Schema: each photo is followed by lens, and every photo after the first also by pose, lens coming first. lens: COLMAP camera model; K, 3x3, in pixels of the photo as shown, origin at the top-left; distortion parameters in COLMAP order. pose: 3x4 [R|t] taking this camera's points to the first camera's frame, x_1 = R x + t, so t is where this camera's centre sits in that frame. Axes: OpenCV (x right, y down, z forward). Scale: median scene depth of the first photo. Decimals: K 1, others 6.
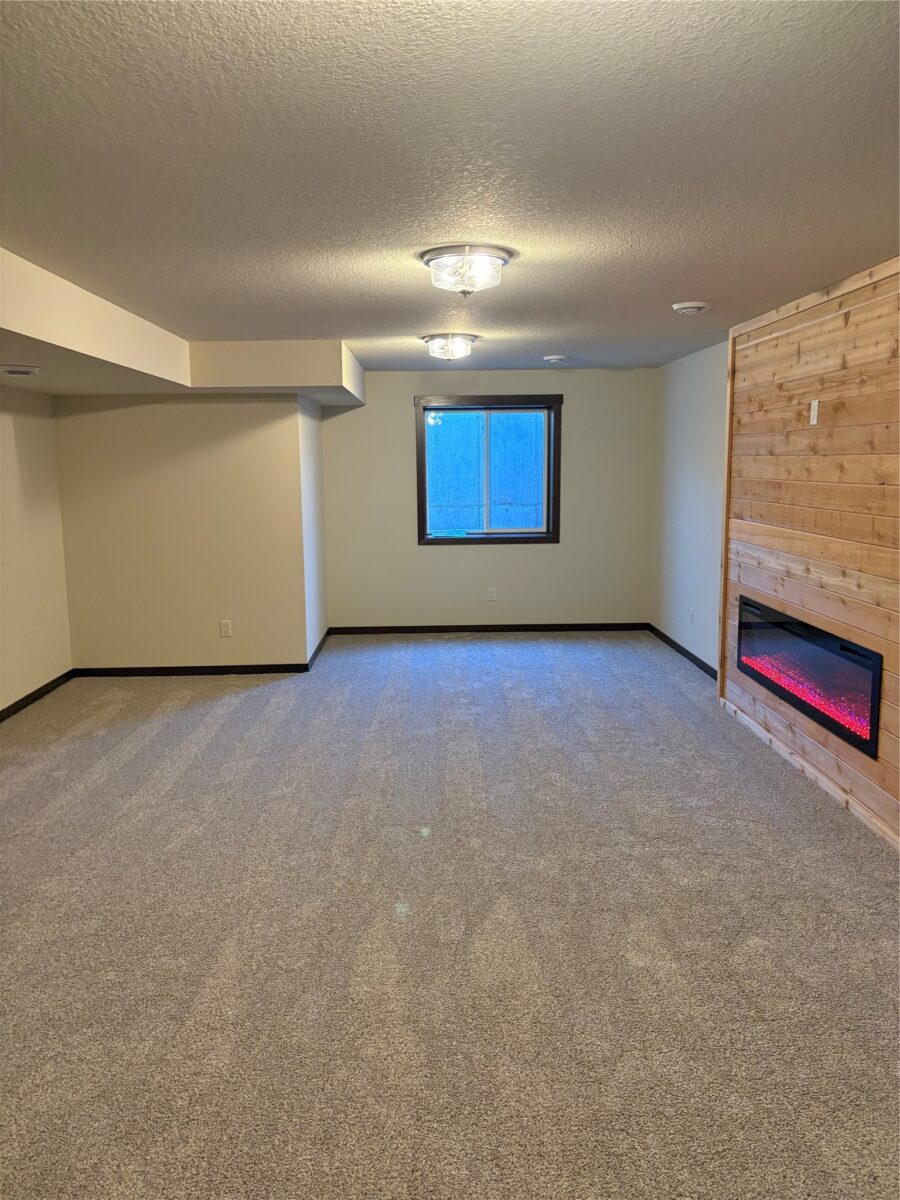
lens RADIAL K [[907.8, 0, 449.3], [0, 907.8, 599.7], [0, 0, 1]] dist [0.042341, -0.041075]
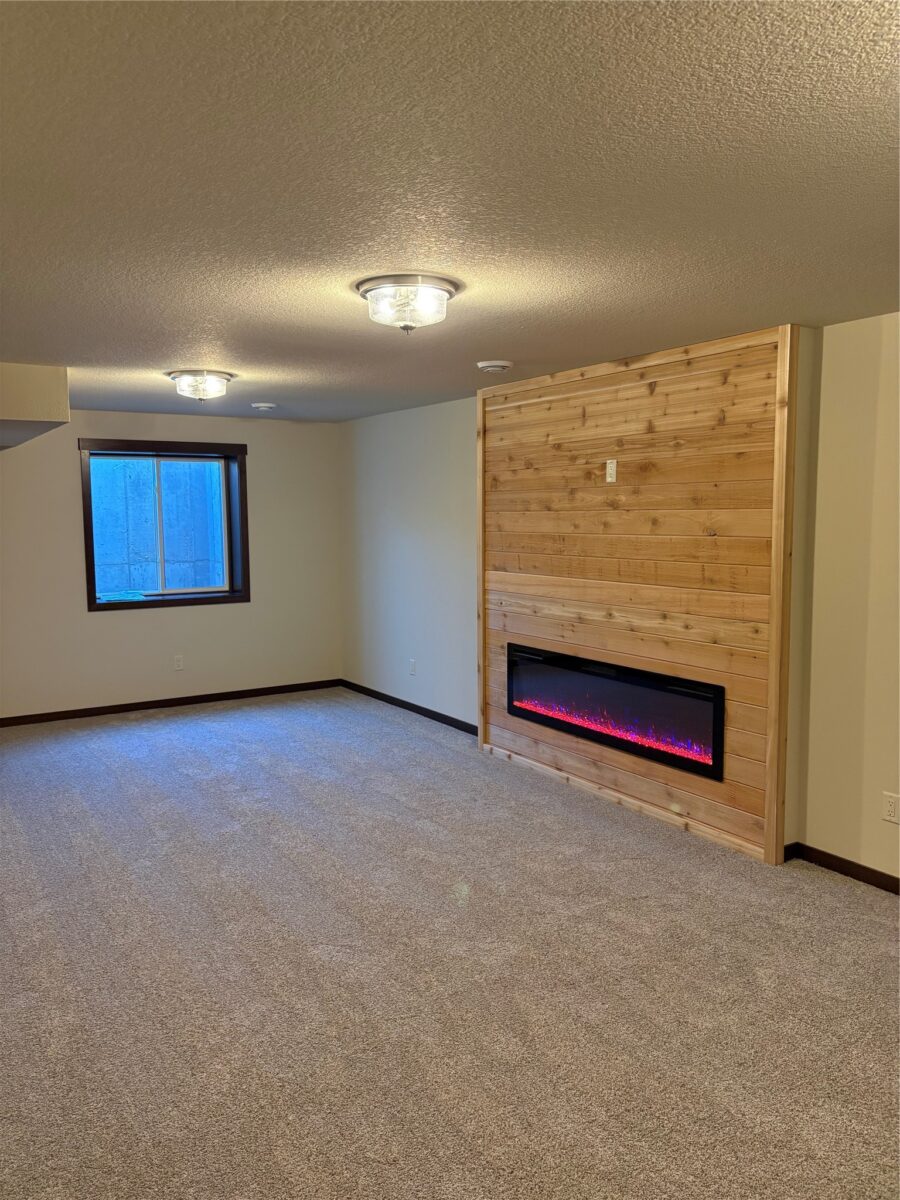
lens RADIAL K [[907.8, 0, 450.3], [0, 907.8, 603.4], [0, 0, 1]] dist [0.042341, -0.041075]
pose [[0.860620, -0.048694, 0.506915, -0.300371], [0.075990, 0.996553, -0.033285, -0.023864], [-0.503546, 0.067166, 0.861353, 0.157440]]
